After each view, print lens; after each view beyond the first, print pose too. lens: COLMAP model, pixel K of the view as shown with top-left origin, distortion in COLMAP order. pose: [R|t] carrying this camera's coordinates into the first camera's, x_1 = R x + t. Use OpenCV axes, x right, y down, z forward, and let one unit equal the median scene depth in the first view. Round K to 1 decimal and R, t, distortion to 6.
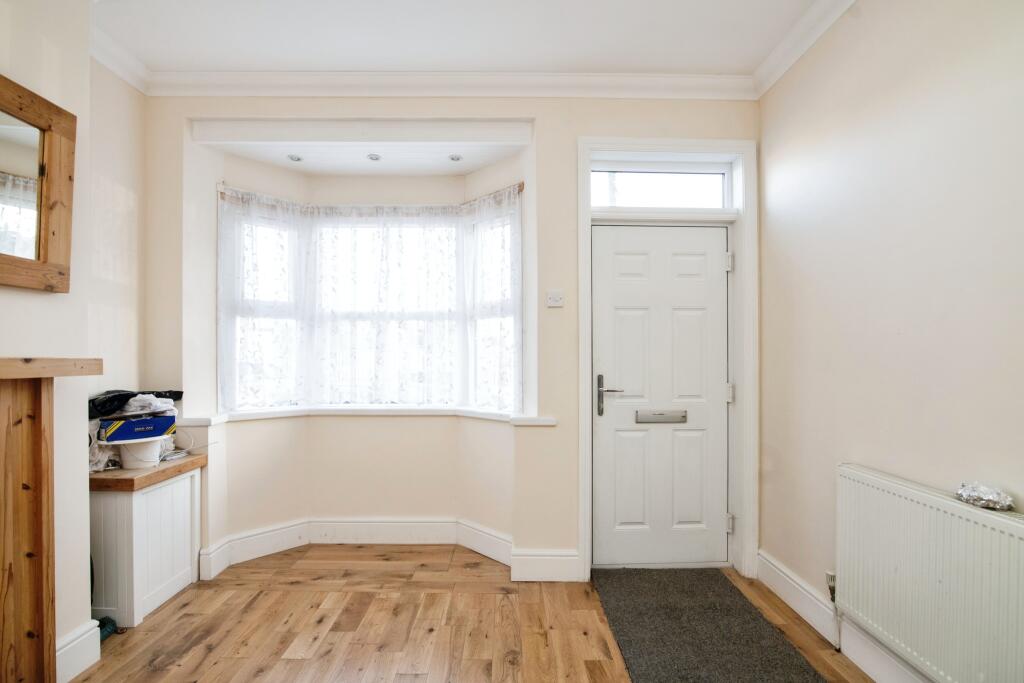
lens RADIAL K [[478.2, 0, 511.5], [0, 478.2, 357.2], [0, 0, 1]] dist [-0.019558, 0.000024]
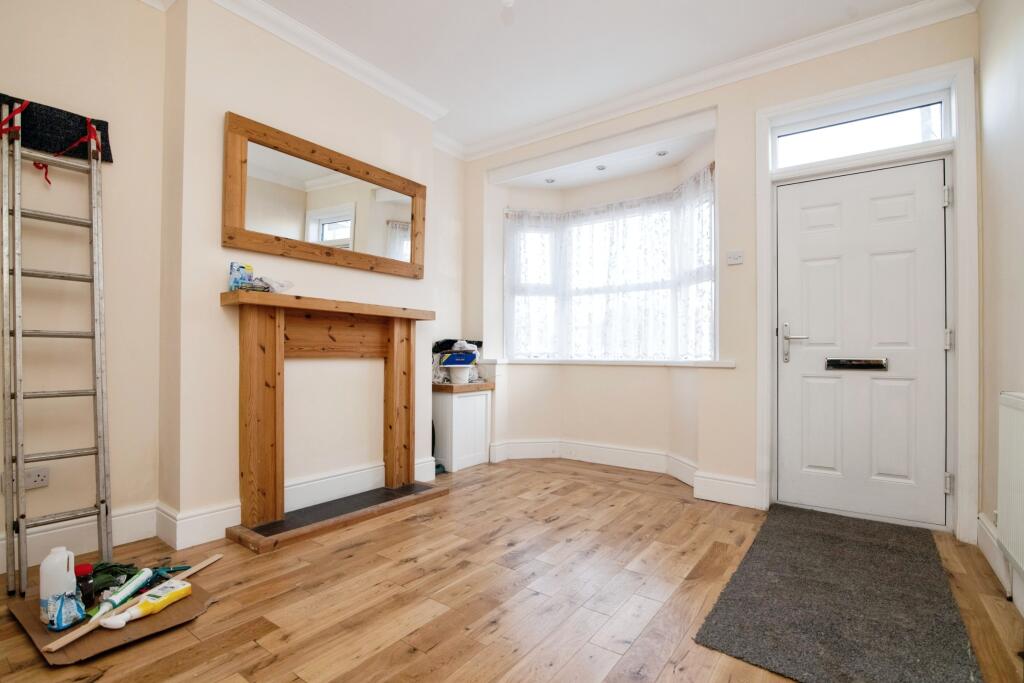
lens RADIAL K [[478.2, 0, 511.5], [0, 478.2, 357.2], [0, 0, 1]] dist [-0.019558, 0.000024]
pose [[0.801213, 0.006121, -0.598348, 0.346259], [-0.006676, 0.999977, 0.001290, 0.119433], [0.598342, 0.002961, 0.801235, -0.233209]]
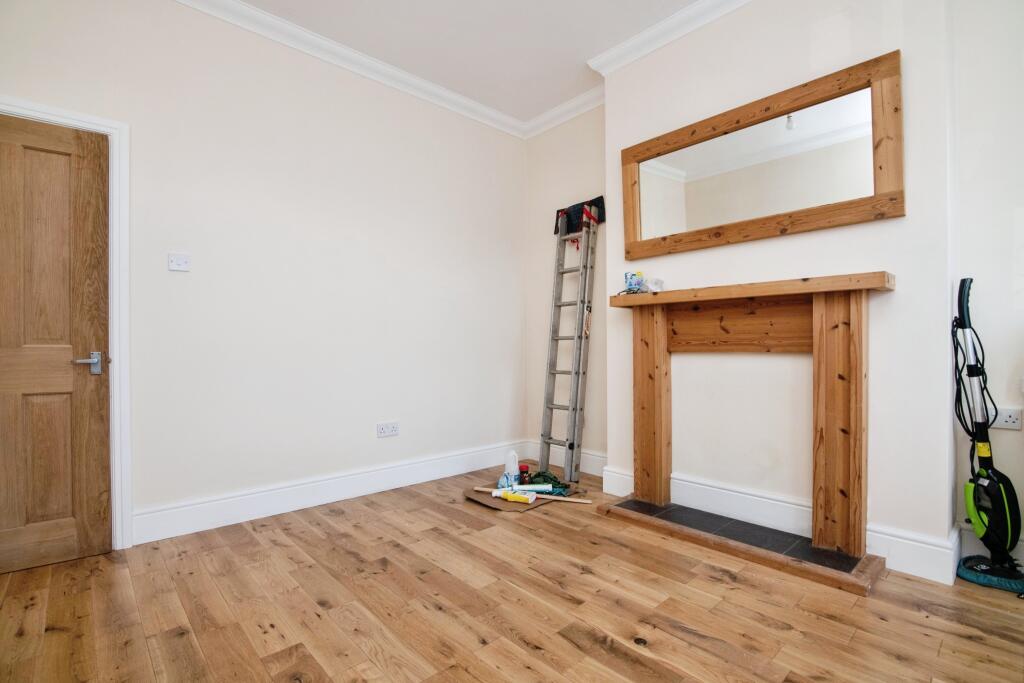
lens RADIAL K [[478.2, 0, 511.5], [0, 478.2, 357.2], [0, 0, 1]] dist [-0.019558, 0.000024]
pose [[-0.743330, 0.013550, -0.668788, 0.310627], [0.000390, 0.999803, 0.019823, 0.115344], [0.668925, 0.014474, -0.743189, 0.806373]]
